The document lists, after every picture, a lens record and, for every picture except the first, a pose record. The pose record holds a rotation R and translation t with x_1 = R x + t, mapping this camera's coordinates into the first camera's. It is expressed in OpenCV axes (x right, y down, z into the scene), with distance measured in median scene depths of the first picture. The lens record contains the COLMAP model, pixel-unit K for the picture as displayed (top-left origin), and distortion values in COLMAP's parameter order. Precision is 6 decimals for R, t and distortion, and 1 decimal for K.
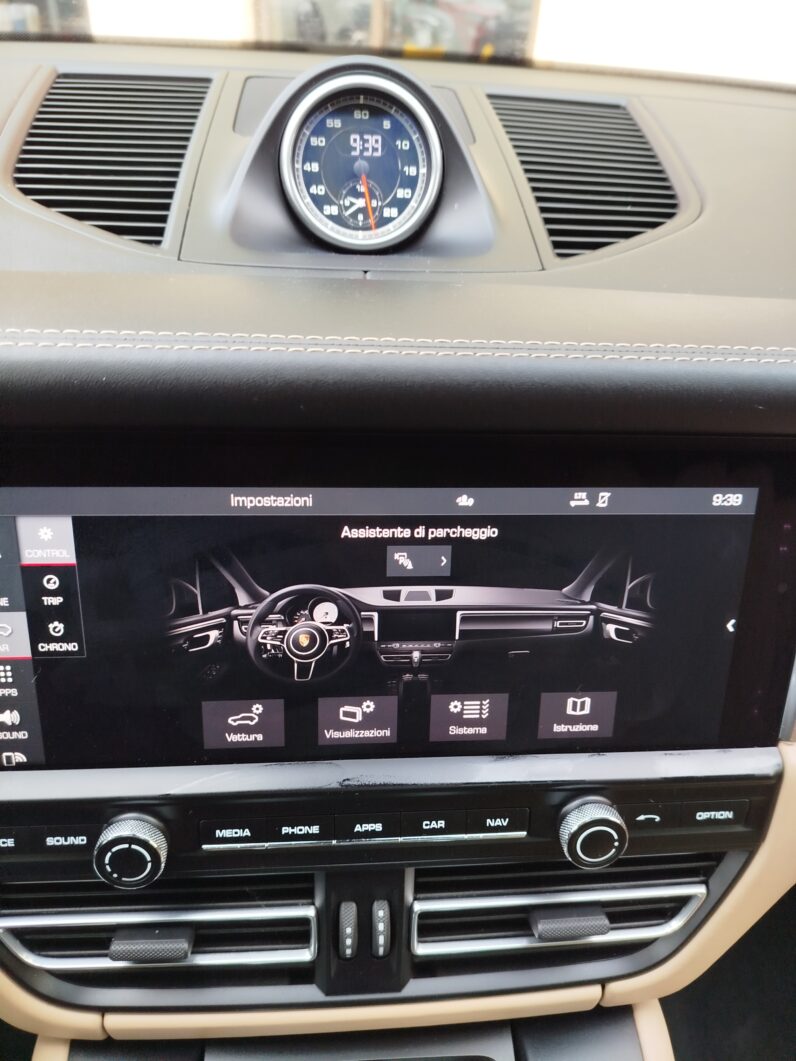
lens RADIAL K [[743.4, 0, 398.0], [0, 743.4, 530.5], [0, 0, 1]] dist [0.040714, -0.082938]
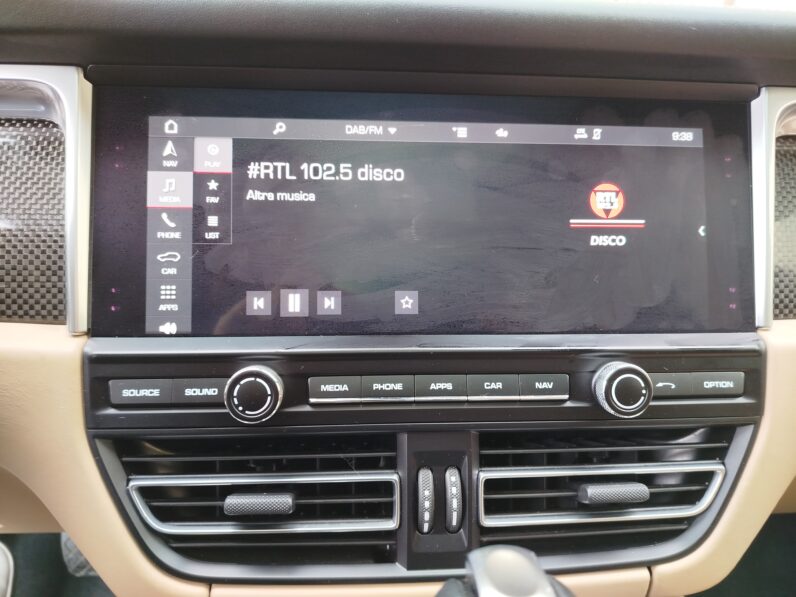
lens RADIAL K [[557.7, 0, 401.3], [0, 557.7, 302.5], [0, 0, 1]] dist [0.040714, -0.082938]
pose [[0.999603, -0.026746, -0.008856, -0.094118], [0.022375, 0.944624, -0.327391, 0.564889], [0.017122, 0.327063, 0.944847, 0.069579]]
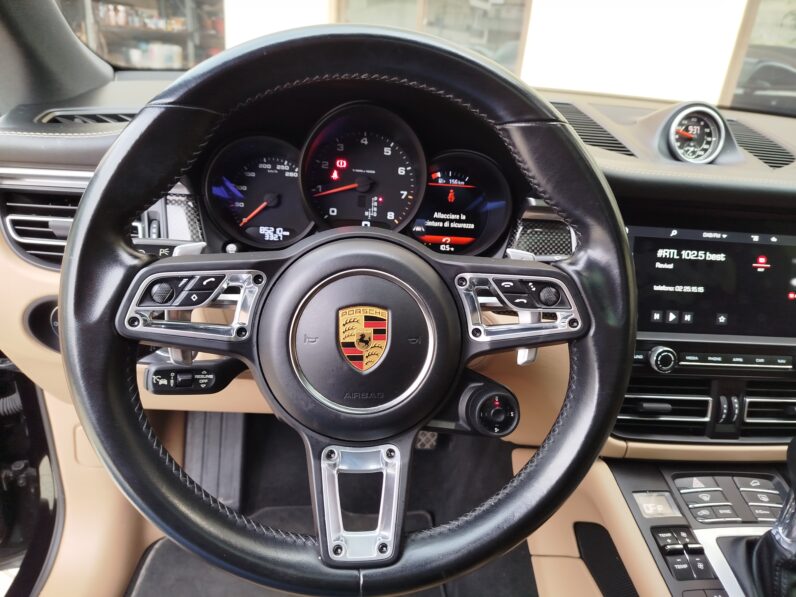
lens RADIAL K [[557.7, 0, 401.3], [0, 557.7, 302.5], [0, 0, 1]] dist [0.040714, -0.082938]
pose [[0.999459, 0.032547, 0.004669, -1.268263], [-0.030983, 0.979795, -0.197591, 0.628836], [-0.011006, 0.197339, 0.980274, -1.014351]]
